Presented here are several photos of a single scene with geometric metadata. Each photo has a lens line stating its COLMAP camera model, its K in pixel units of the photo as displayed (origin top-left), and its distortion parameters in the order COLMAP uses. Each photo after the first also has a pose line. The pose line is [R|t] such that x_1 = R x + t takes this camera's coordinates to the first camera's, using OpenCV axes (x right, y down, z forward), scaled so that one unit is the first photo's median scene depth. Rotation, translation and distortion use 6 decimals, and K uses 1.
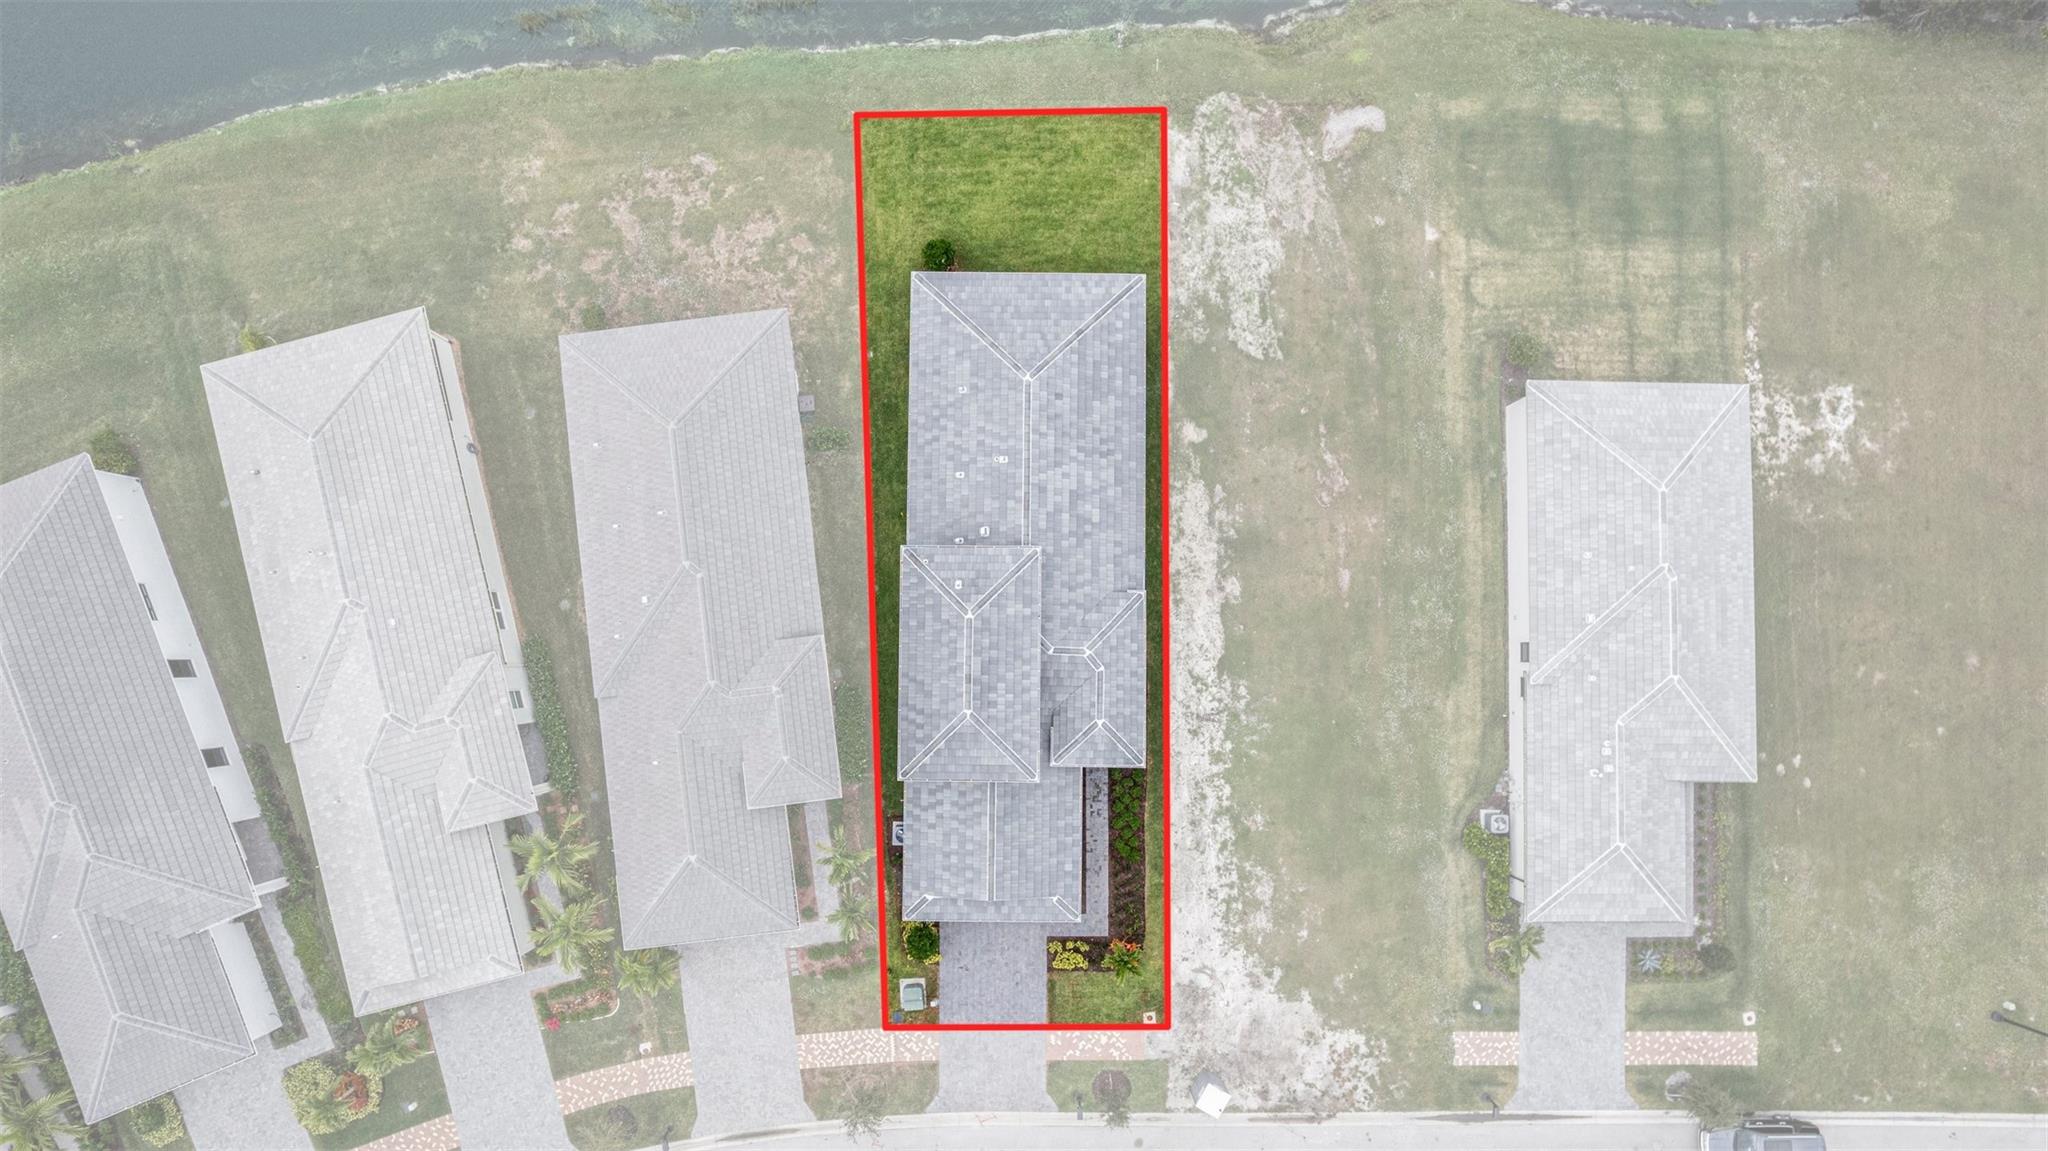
lens RADIAL K [[1314.9, 0, 1024.0], [0, 1314.9, 575.5], [0, 0, 1]] dist [-0.076850, 0.055819]
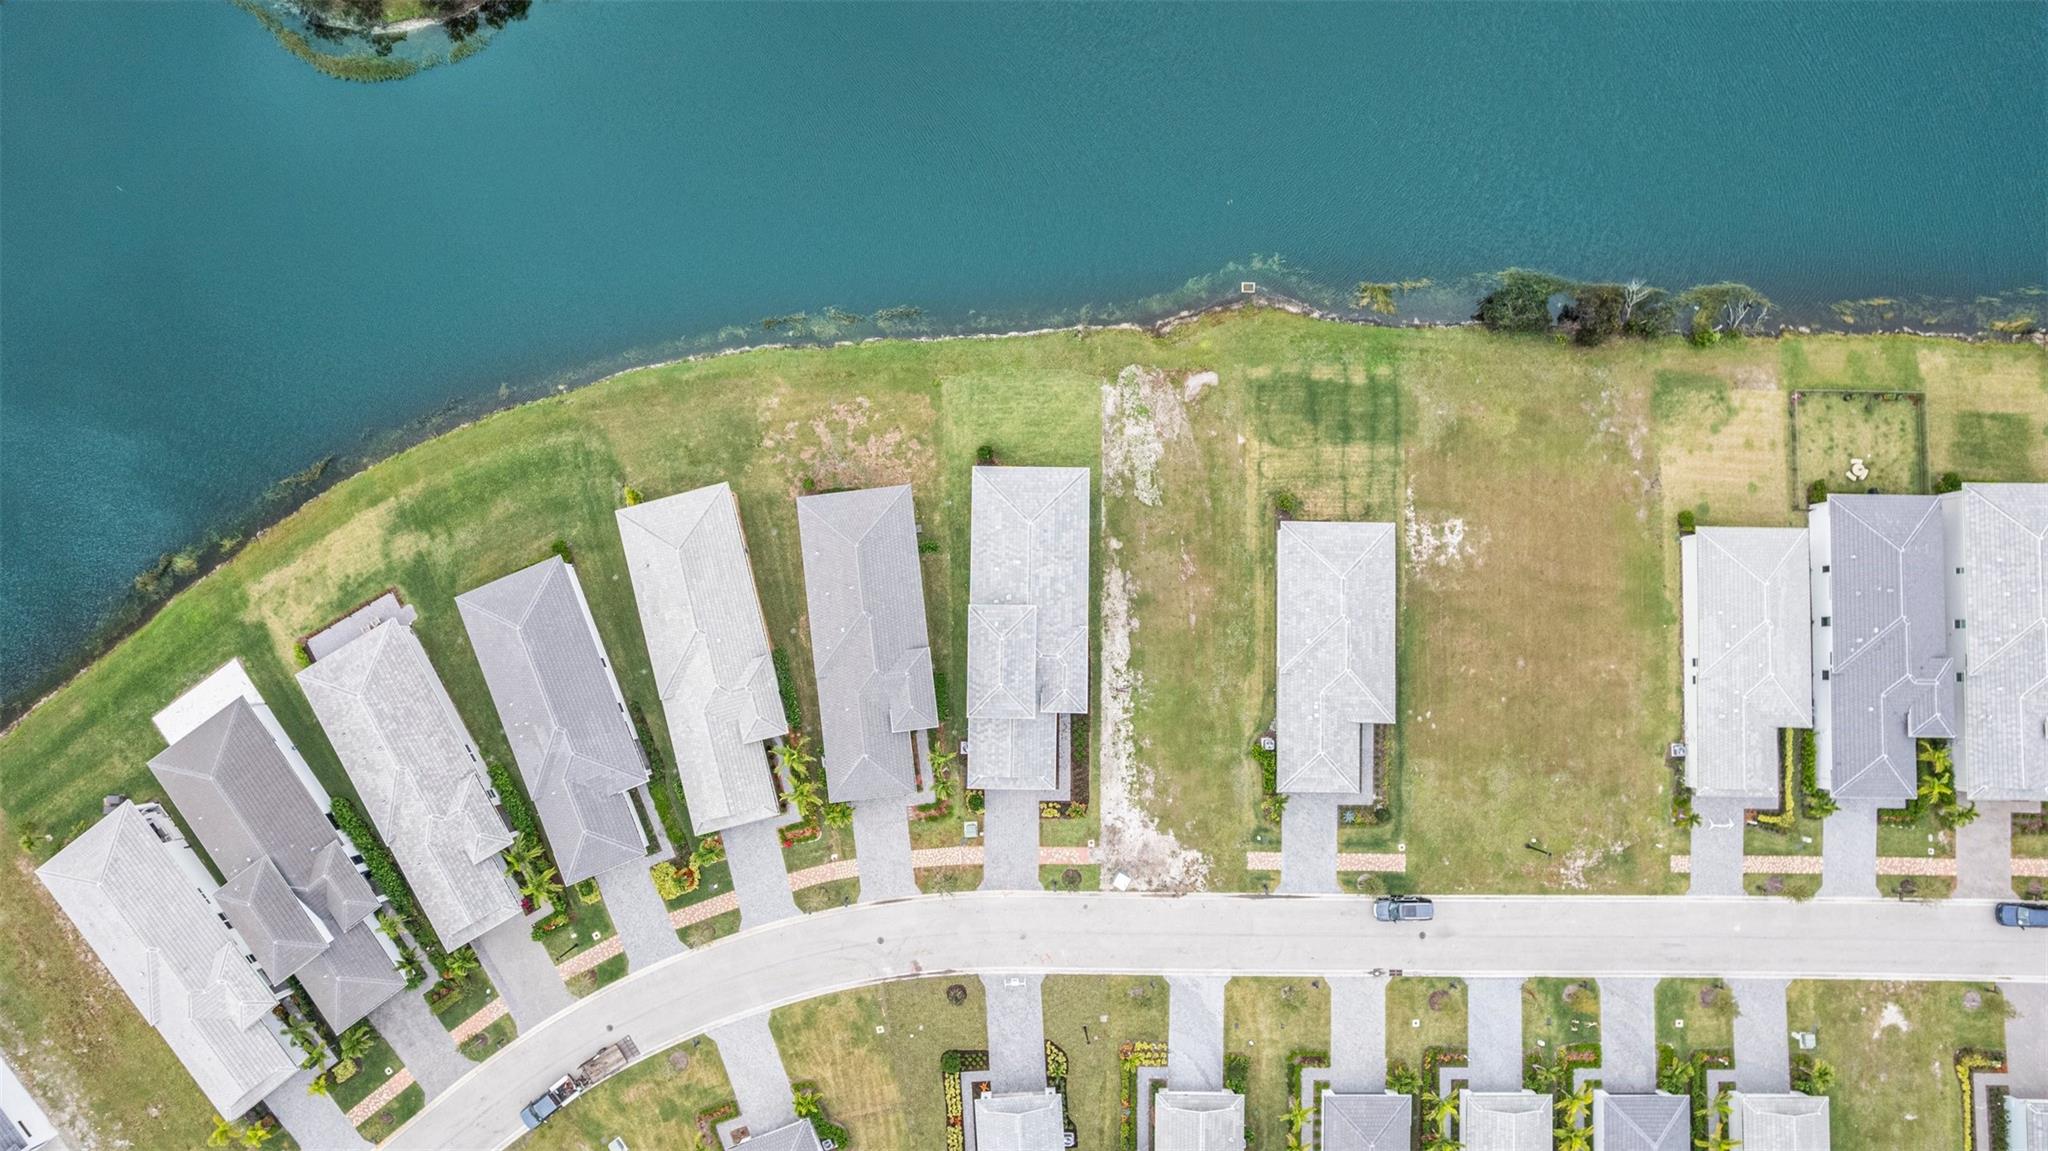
lens RADIAL K [[1314.9, 0, 1024.0], [0, 1314.9, 575.5], [0, 0, 1]] dist [-0.076850, 0.055819]
pose [[0.999962, 0.004442, -0.007534, 0.008168], [-0.004445, 0.999990, -0.000363, -0.061538], [0.007532, 0.000396, 0.999972, -0.966946]]
